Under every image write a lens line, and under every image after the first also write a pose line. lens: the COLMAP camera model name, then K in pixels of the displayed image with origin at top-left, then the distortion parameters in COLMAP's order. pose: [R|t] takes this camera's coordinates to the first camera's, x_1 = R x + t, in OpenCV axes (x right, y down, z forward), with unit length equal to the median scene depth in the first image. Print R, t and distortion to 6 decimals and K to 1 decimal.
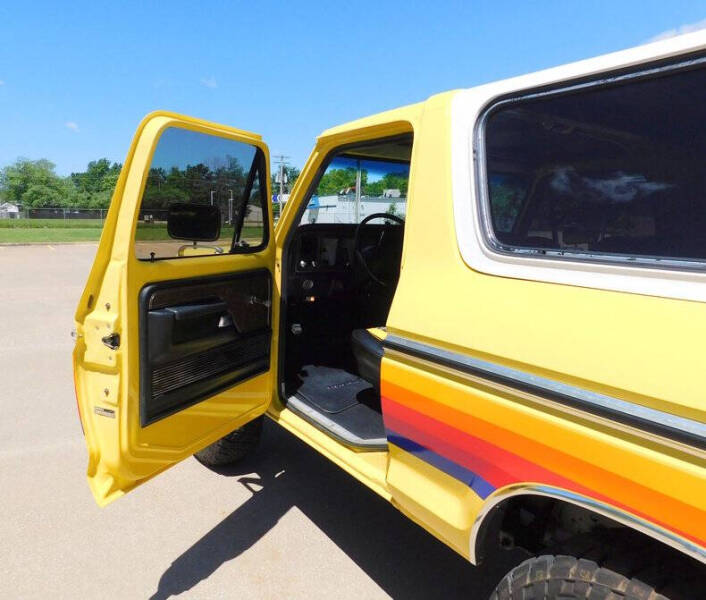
lens RADIAL K [[565.8, 0, 352.0], [0, 565.8, 302.7], [0, 0, 1]] dist [-0.041349, -0.003495]
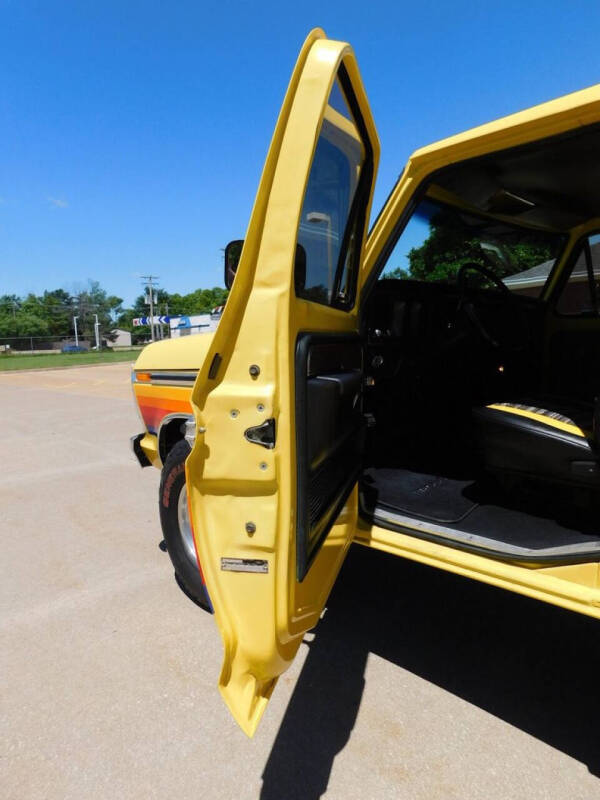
lens RADIAL K [[522.9, 0, 300.2], [0, 522.9, 407.1], [0, 0, 1]] dist [-0.056626, 0.026011]
pose [[0.973086, -0.078373, 0.216708, -0.348697], [0.086173, 0.995921, -0.026767, 0.040910], [-0.213726, 0.044721, 0.975870, 0.341152]]
